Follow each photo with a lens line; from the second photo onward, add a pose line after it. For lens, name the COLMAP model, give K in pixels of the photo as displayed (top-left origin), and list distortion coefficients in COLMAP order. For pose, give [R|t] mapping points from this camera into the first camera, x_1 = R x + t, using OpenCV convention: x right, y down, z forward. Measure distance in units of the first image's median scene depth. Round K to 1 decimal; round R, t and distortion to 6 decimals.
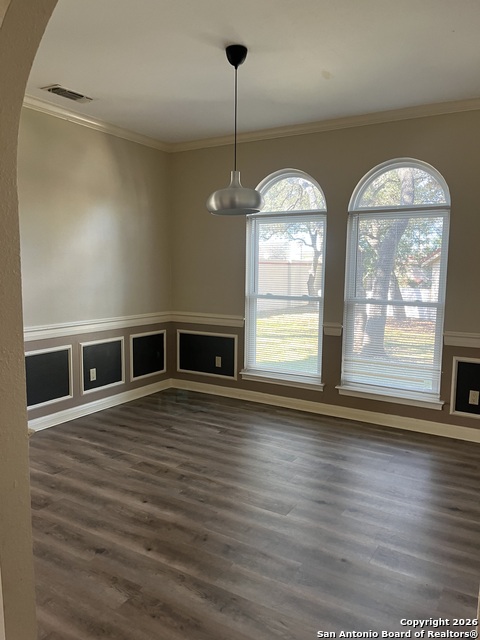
lens RADIAL K [[488.0, 0, 240.8], [0, 488.0, 324.6], [0, 0, 1]] dist [0.071763, -0.092025]
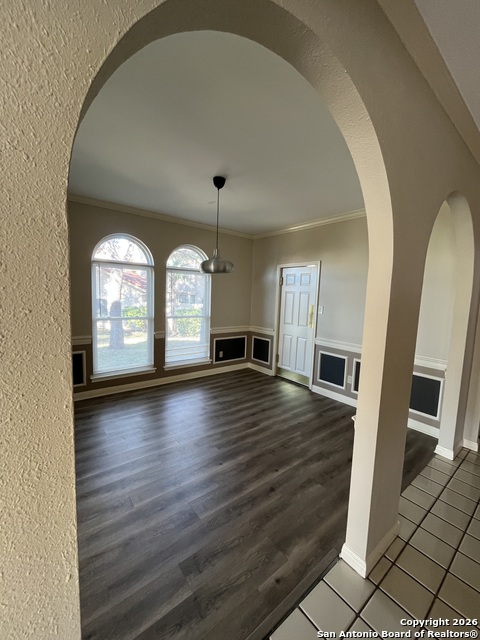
lens RADIAL K [[260.5, 0, 239.8], [0, 260.5, 320.5], [0, 0, 1]] dist [-0.003518, -0.000140]
pose [[0.349209, -0.095103, 0.932206, -0.747434], [0.084789, 0.993962, 0.069641, -0.106423], [-0.933201, 0.054722, 0.355164, 0.549550]]
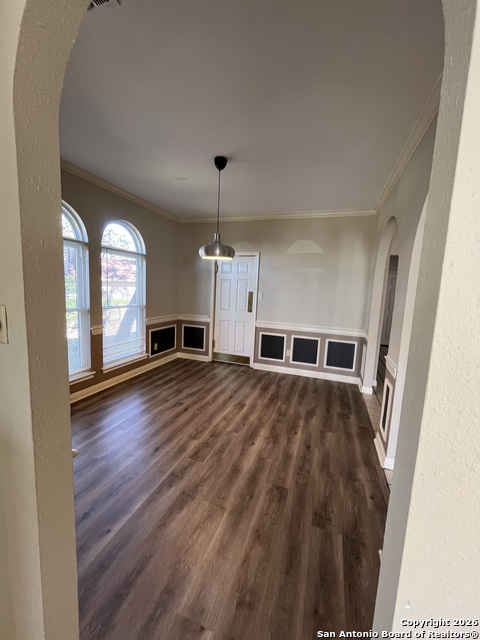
lens RADIAL K [[260.5, 0, 241.2], [0, 260.5, 319.4], [0, 0, 1]] dist [-0.003518, -0.000140]
pose [[-0.207513, -0.138473, 0.968382, -0.802393], [0.073725, 0.984901, 0.156634, -0.139015], [-0.975450, 0.103898, -0.194171, 0.992555]]
